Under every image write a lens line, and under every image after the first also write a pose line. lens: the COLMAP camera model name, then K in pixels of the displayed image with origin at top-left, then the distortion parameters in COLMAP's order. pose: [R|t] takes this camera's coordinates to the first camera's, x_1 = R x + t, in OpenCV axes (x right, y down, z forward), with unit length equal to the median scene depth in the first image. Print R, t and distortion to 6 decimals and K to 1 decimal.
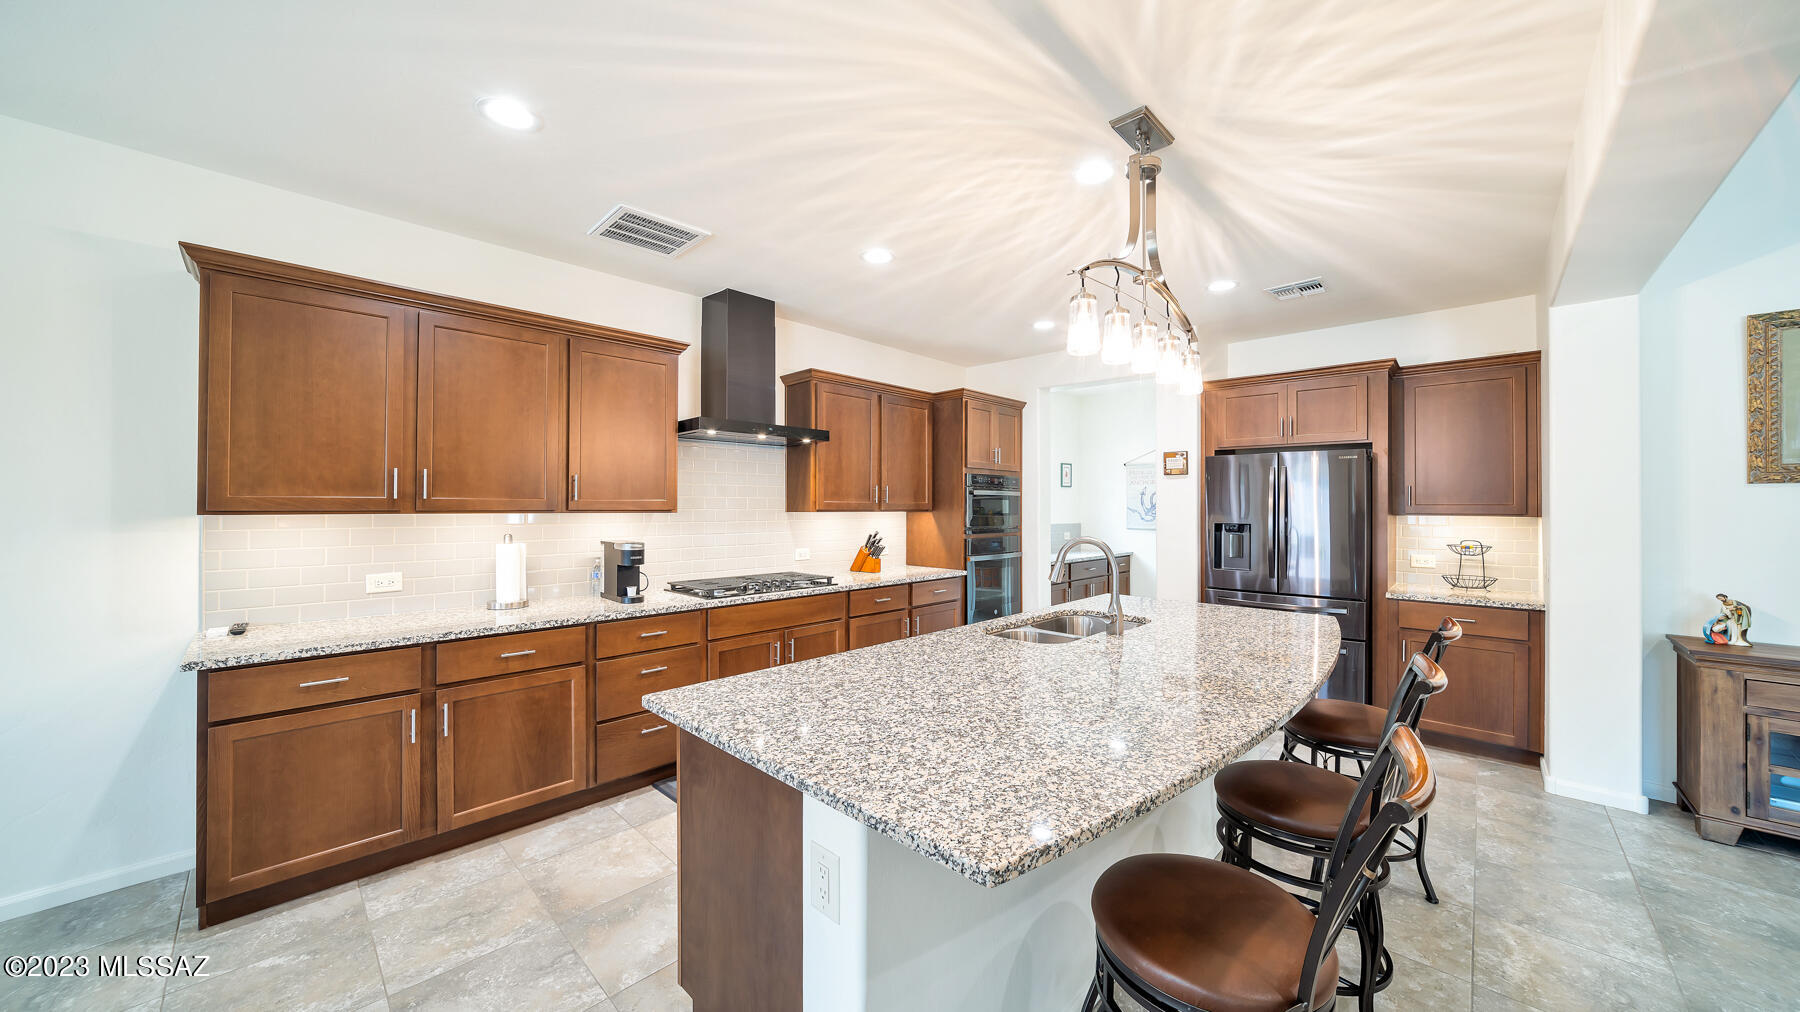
lens RADIAL K [[613.4, 0, 901.9], [0, 613.4, 502.2], [0, 0, 1]] dist [-0.009527, 0.000609]
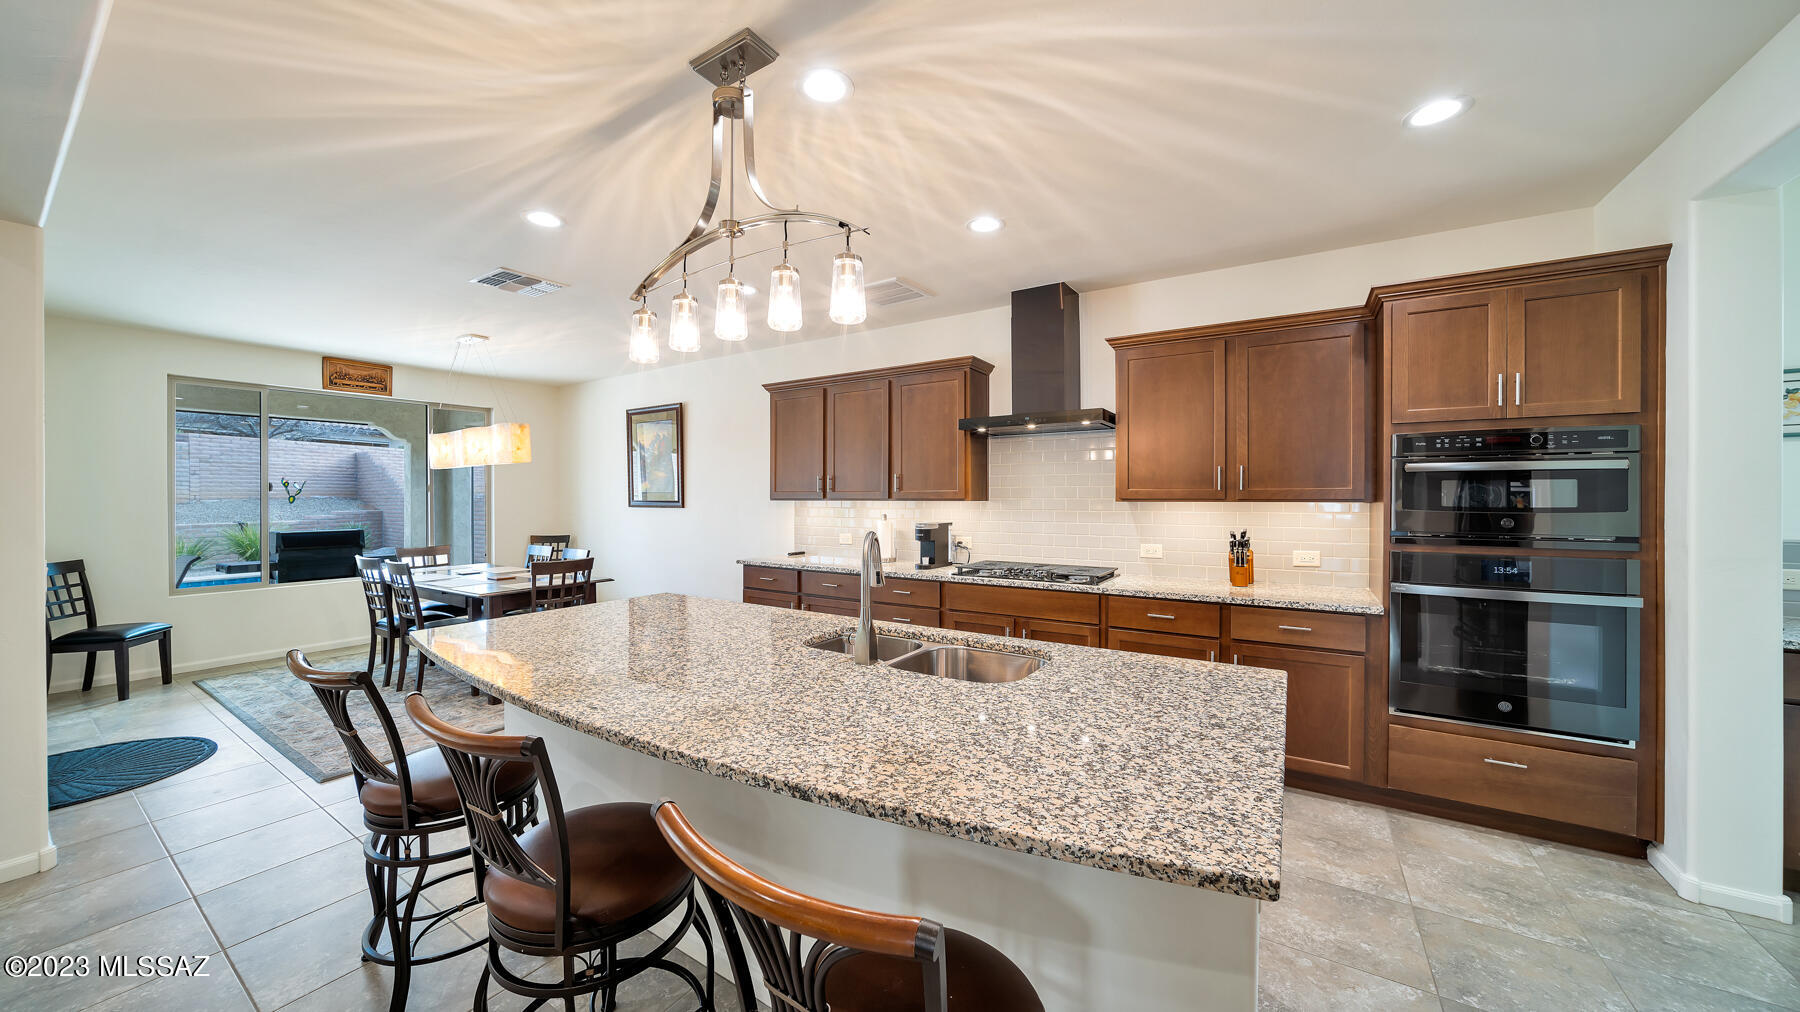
lens RADIAL K [[613.4, 0, 908.5], [0, 613.4, 500.1], [0, 0, 1]] dist [-0.009527, 0.000609]
pose [[0.196536, 0.001455, -0.980496, 0.796773], [0.008053, 0.999963, 0.003098, 0.010683], [0.980464, -0.008505, 0.196517, 0.657506]]
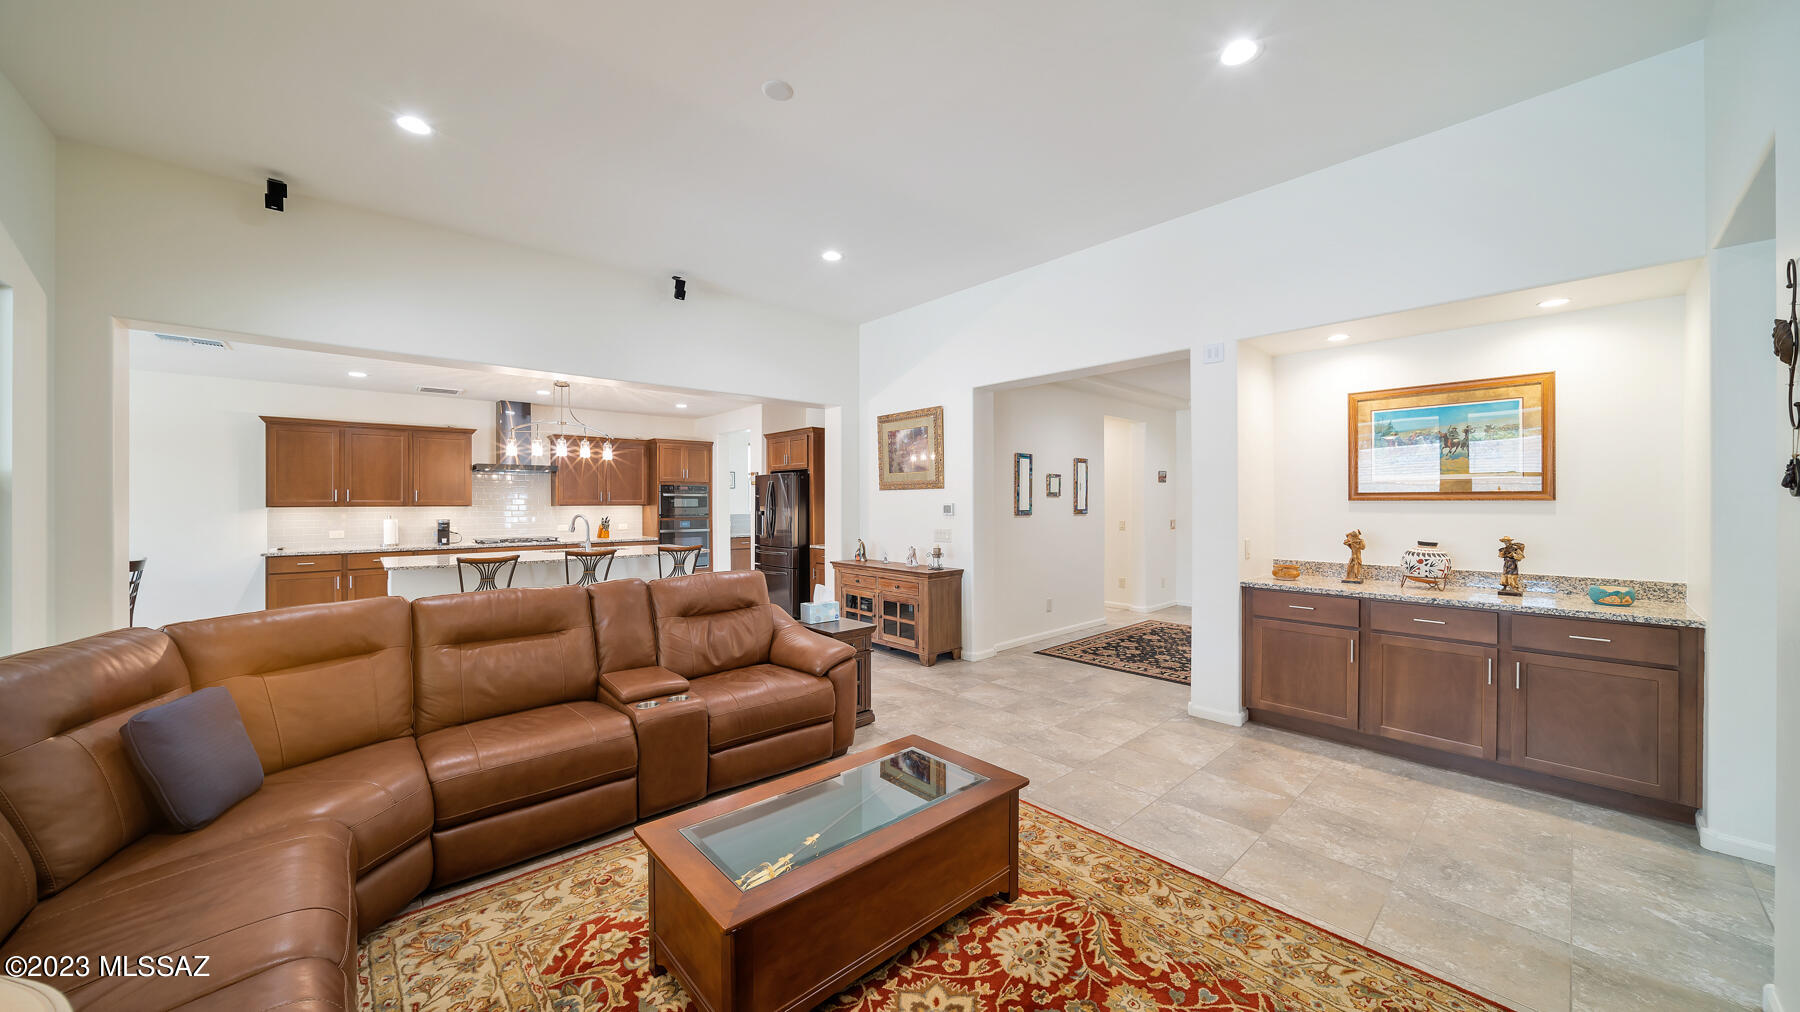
lens RADIAL K [[613.4, 0, 899.2], [0, 613.4, 502.0], [0, 0, 1]] dist [-0.009527, 0.000609]
pose [[0.997146, -0.010050, -0.074825, 1.357542], [0.010247, 0.999945, 0.002244, 0.011710], [0.074798, -0.003005, 0.997194, -1.093980]]
